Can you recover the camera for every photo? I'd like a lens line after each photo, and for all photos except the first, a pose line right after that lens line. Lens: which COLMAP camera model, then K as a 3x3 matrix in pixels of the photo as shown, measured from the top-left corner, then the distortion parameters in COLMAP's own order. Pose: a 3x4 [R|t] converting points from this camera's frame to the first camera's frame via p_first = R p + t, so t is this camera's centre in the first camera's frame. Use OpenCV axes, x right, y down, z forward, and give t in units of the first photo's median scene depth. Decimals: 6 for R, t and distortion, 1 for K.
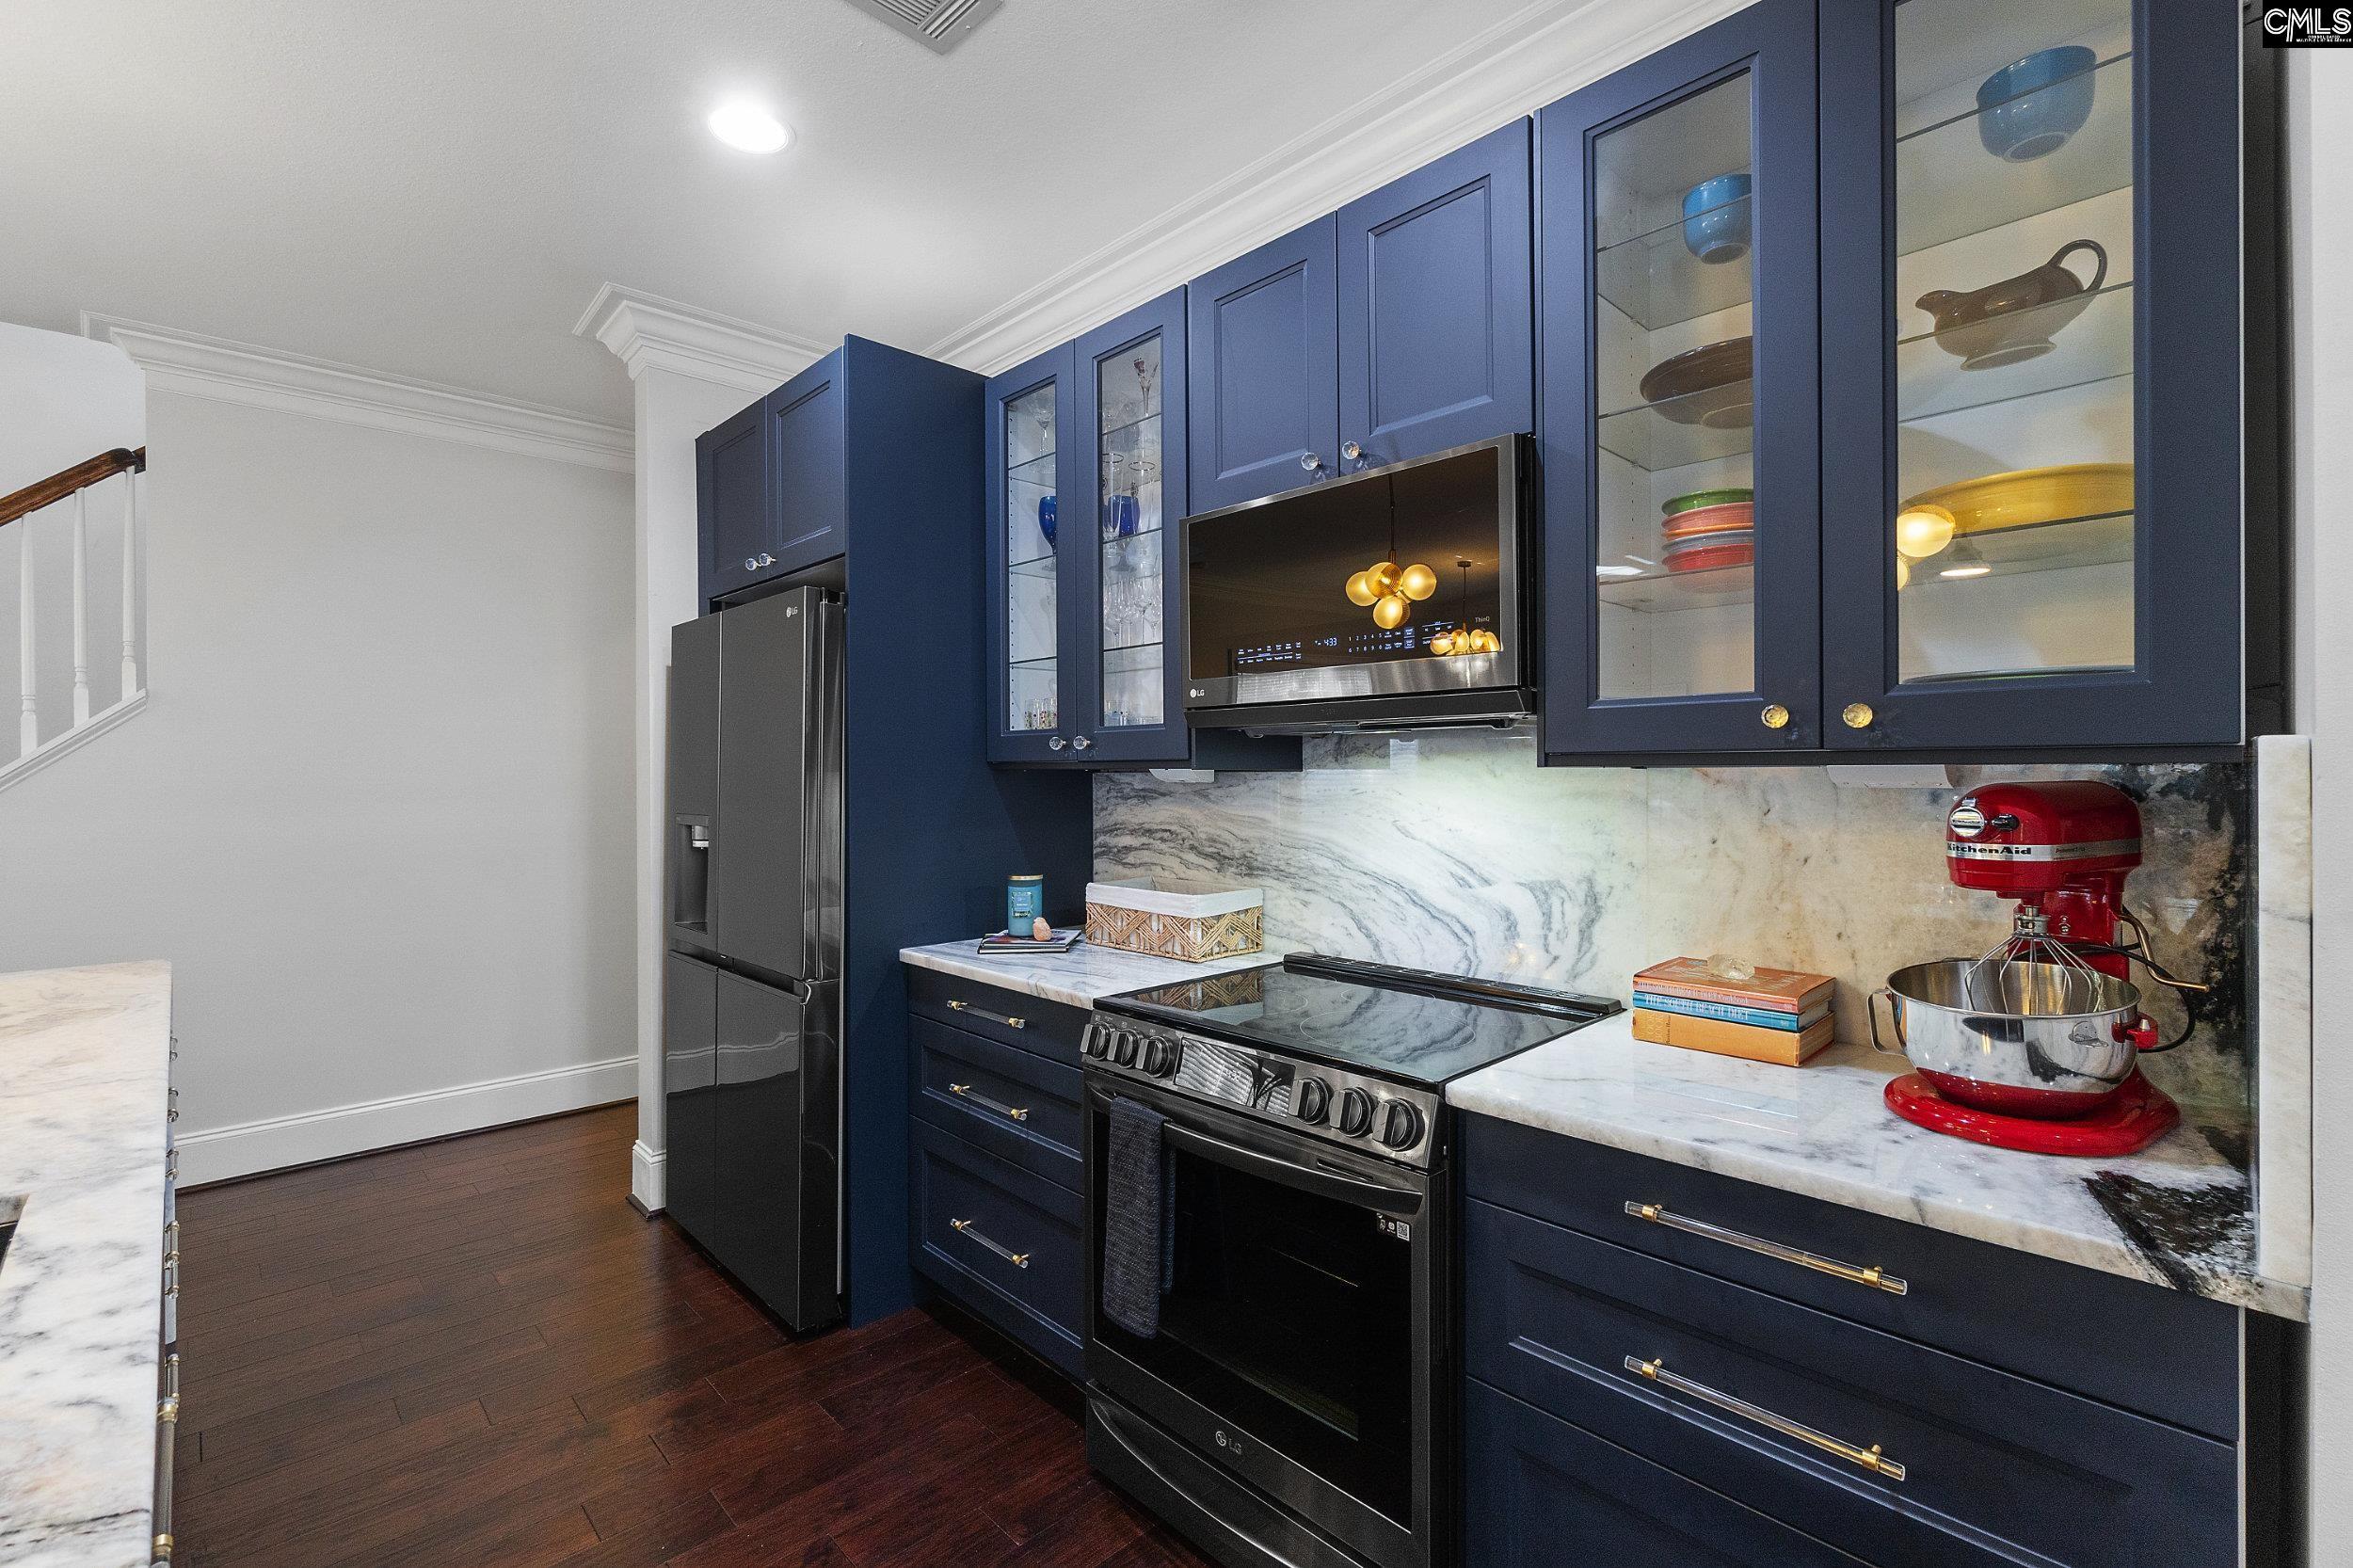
lens RADIAL K [[1034.5, 0, 1178.5], [0, 1034.5, 774.7], [0, 0, 1]] dist [-0.010350, -0.000409]
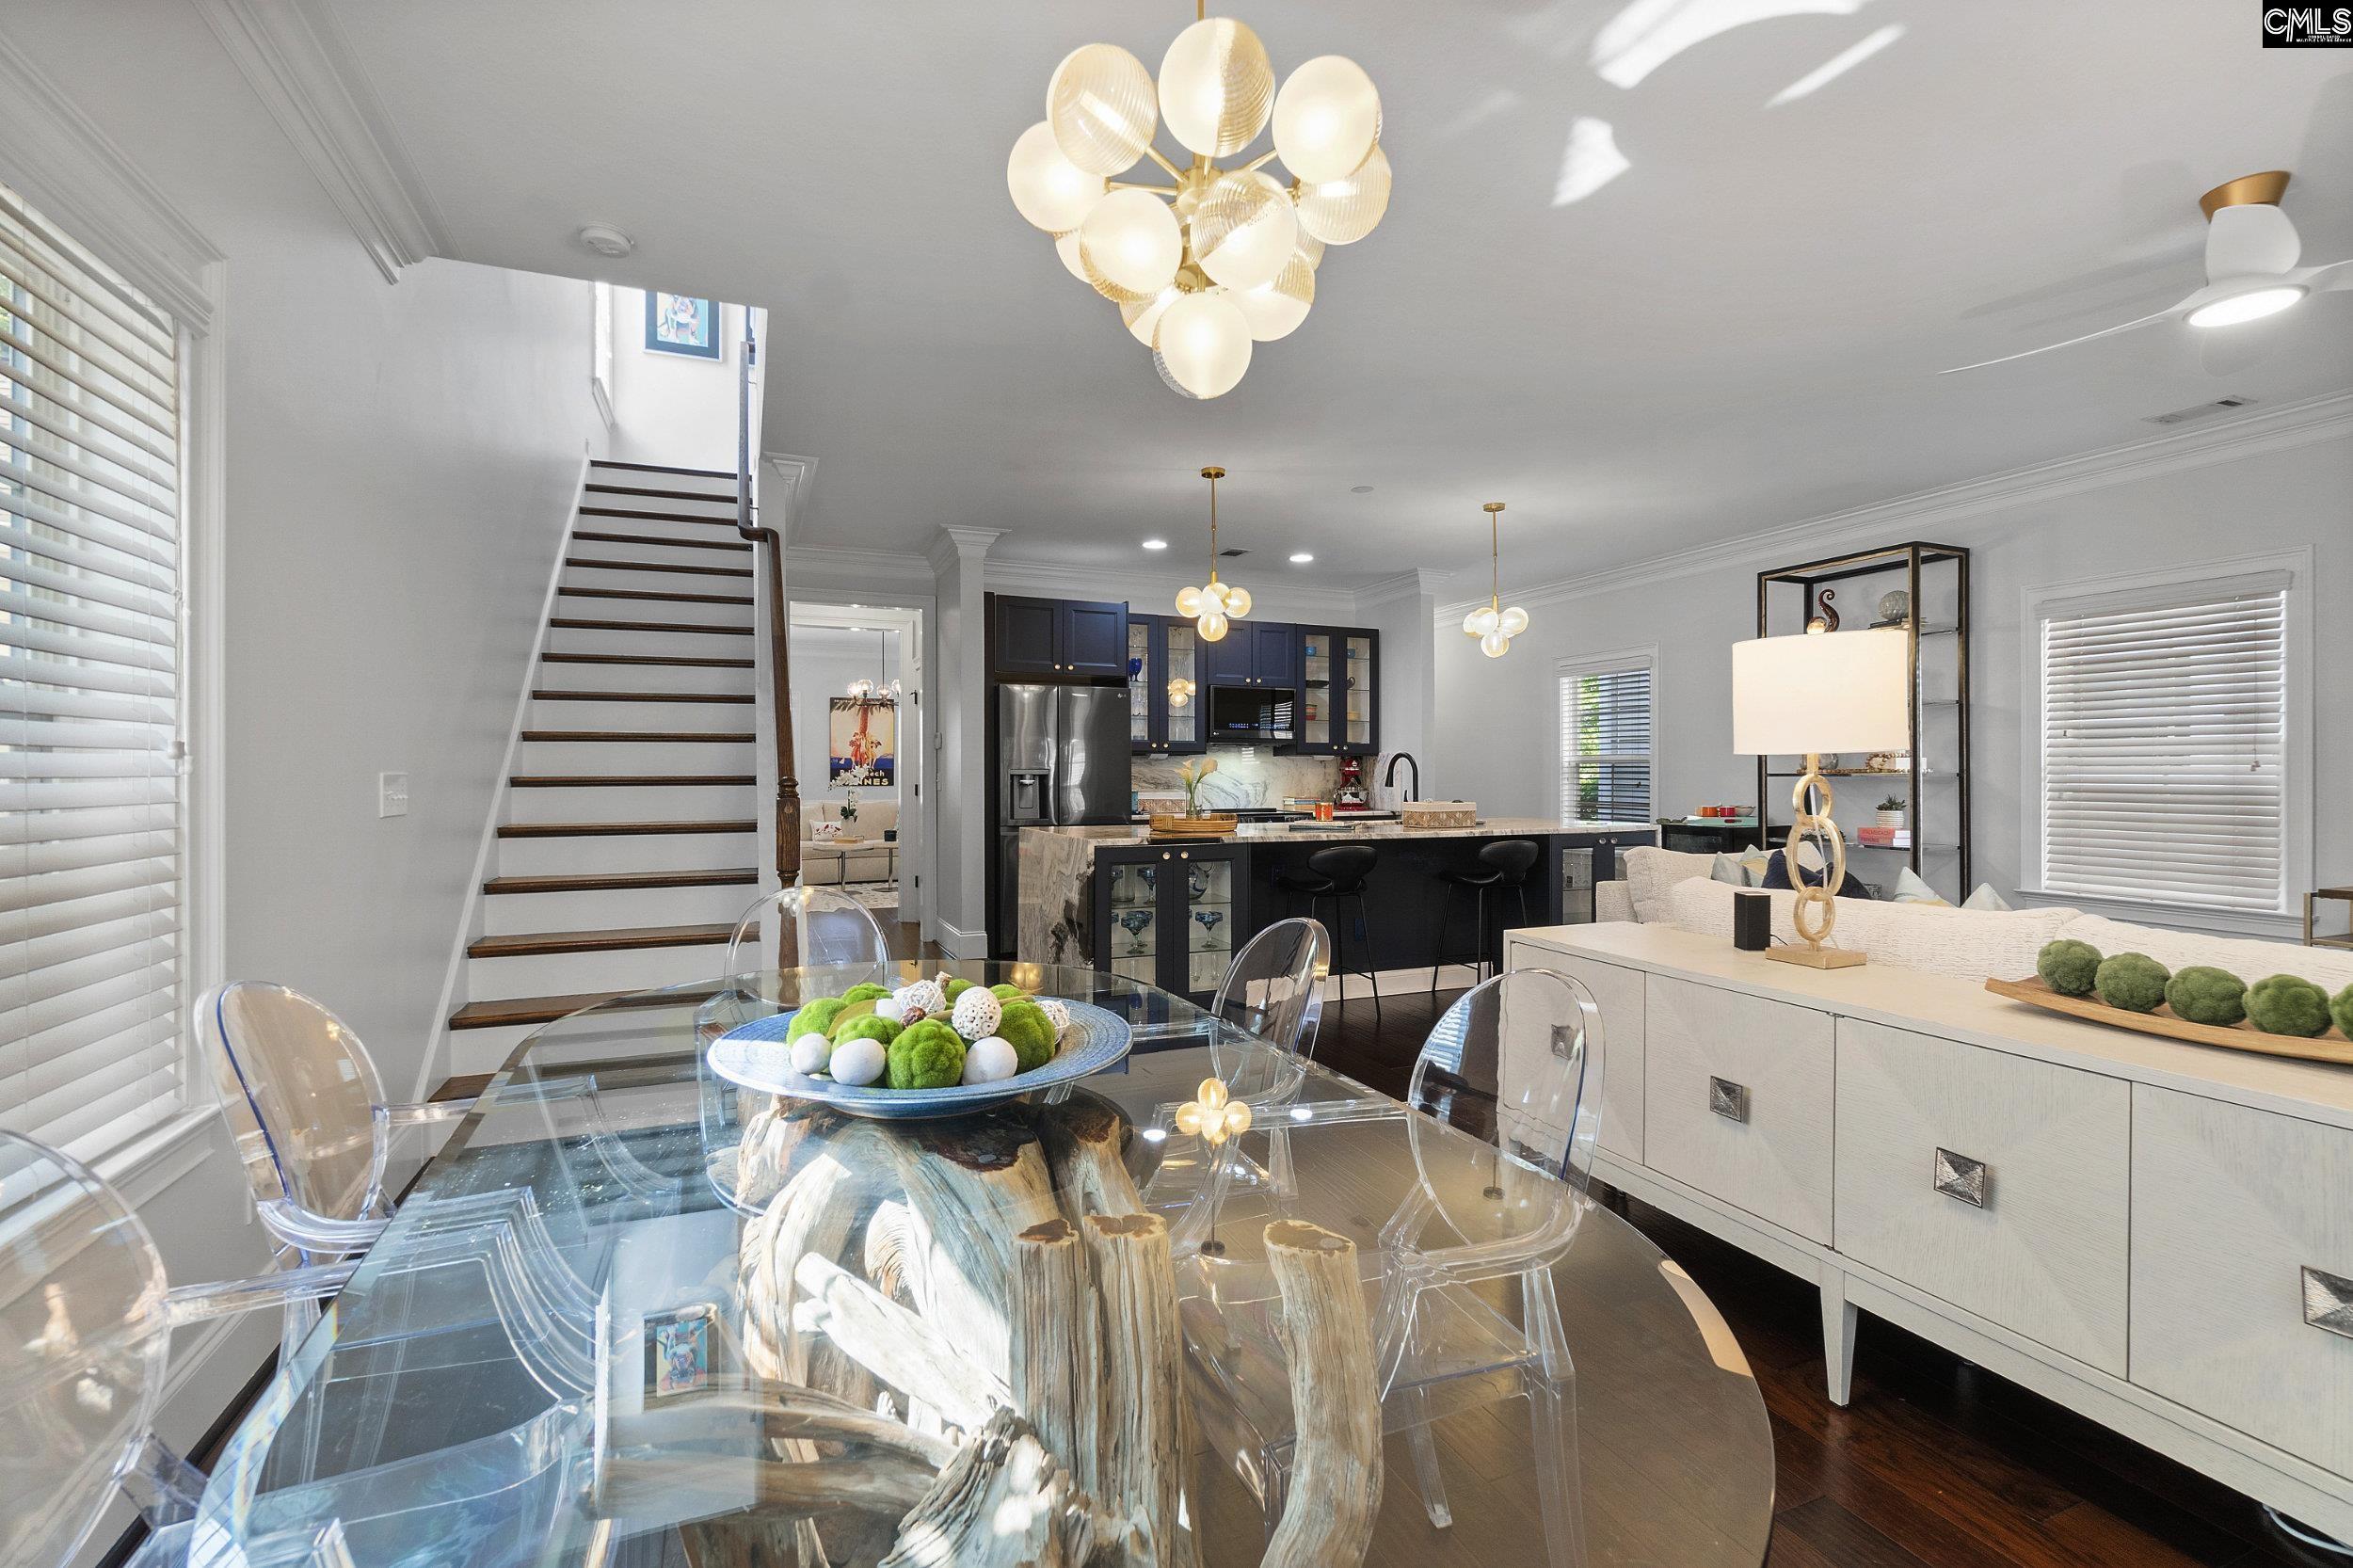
lens RADIAL K [[1034.5, 0, 1178.5], [0, 1034.5, 774.7], [0, 0, 1]] dist [-0.010350, -0.000409]
pose [[0.354462, 0.004138, 0.935061, -2.983118], [0.000171, 0.999990, -0.004490, 0.071929], [-0.935070, 0.001751, 0.354458, -0.158312]]
